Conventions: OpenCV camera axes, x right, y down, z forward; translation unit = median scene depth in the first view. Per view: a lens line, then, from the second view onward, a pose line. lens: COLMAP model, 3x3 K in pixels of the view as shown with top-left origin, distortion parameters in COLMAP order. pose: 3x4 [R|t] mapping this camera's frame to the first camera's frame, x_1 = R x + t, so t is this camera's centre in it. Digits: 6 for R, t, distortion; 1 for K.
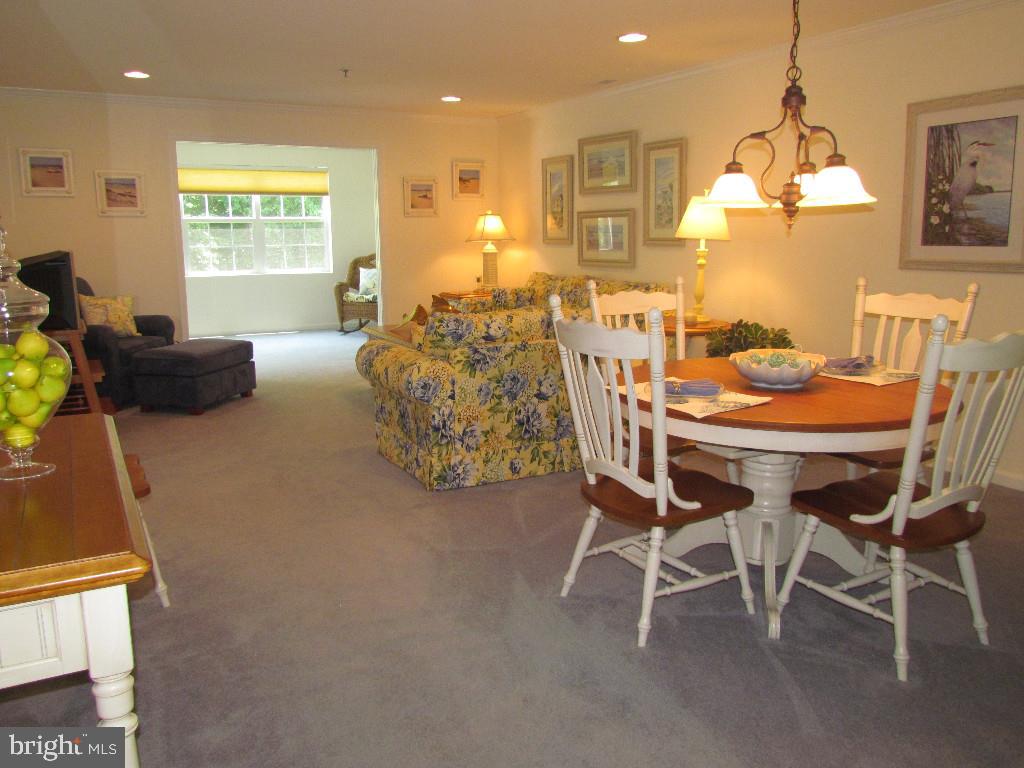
lens RADIAL K [[806.6, 0, 512.1], [0, 806.6, 377.4], [0, 0, 1]] dist [-0.021581, 0.000966]
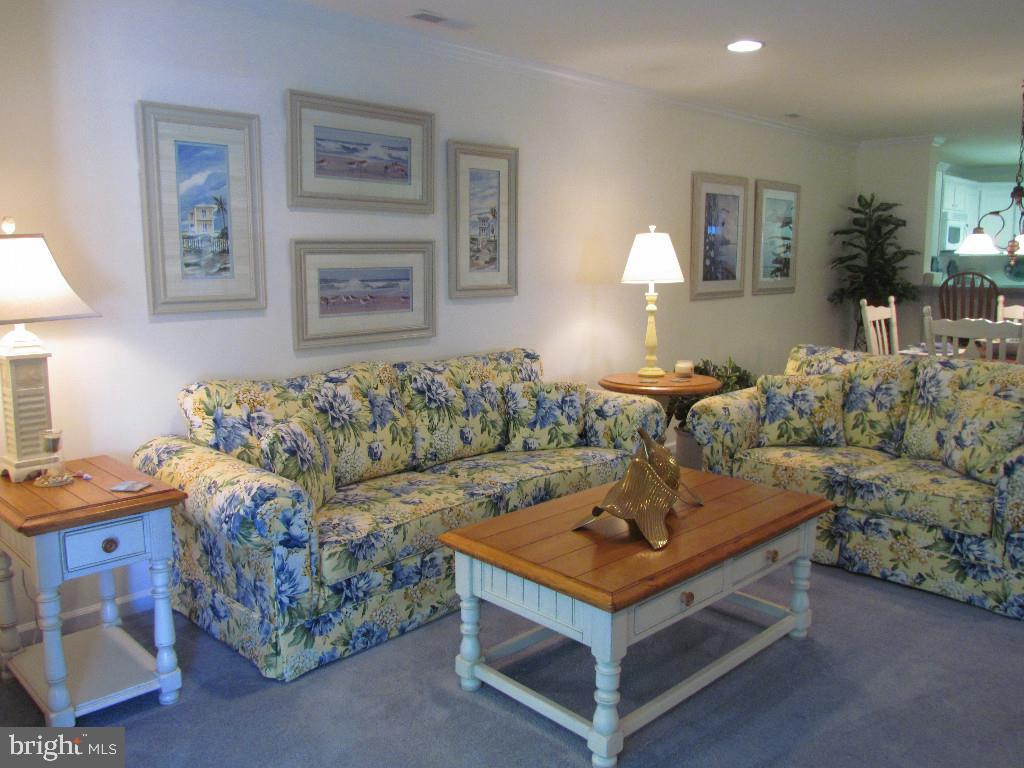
lens RADIAL K [[817.0, 0, 513.3], [0, 817.0, 376.3], [0, 0, 1]] dist [-0.017846, -0.012699]
pose [[-0.274083, -0.119741, 0.954223, -0.452121], [0.186272, 0.966819, 0.174825, -0.198215], [-0.943494, 0.225661, -0.242684, 1.070002]]
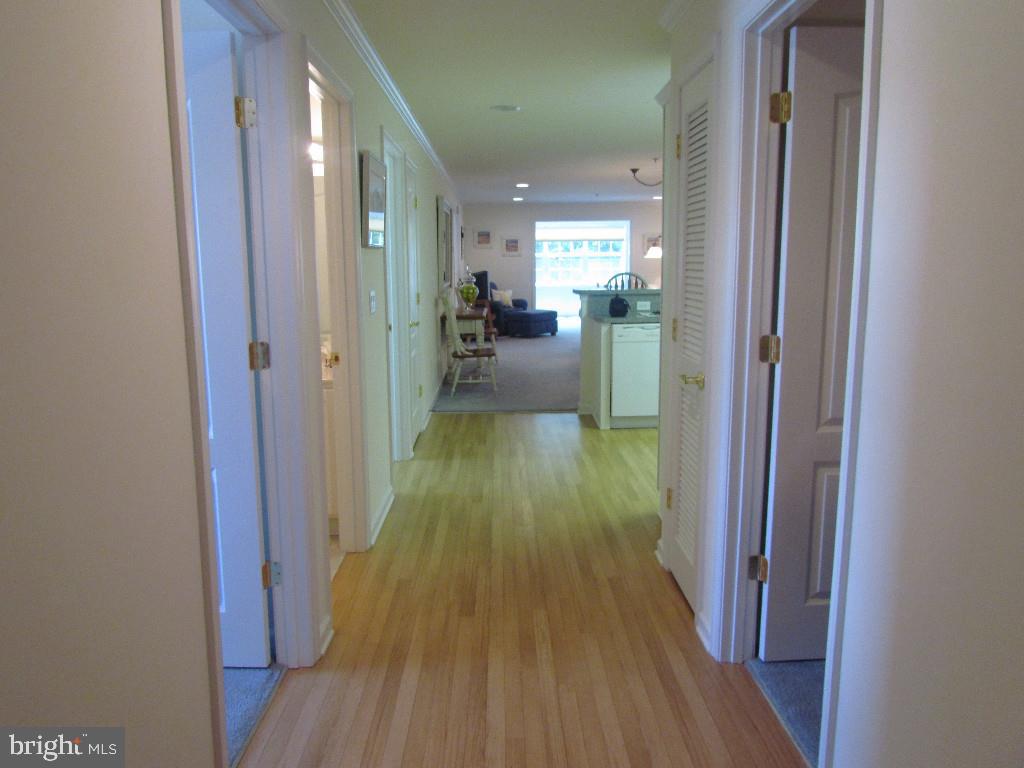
lens RADIAL K [[731.1, 0, 514.8], [0, 731.1, 381.6], [0, 0, 1]] dist [-0.025436, 0.009899]
pose [[0.881871, 0.072123, -0.465941, 0.516428], [-0.077361, 0.996972, 0.007902, 0.139378], [0.465100, 0.029077, 0.884780, -0.825485]]
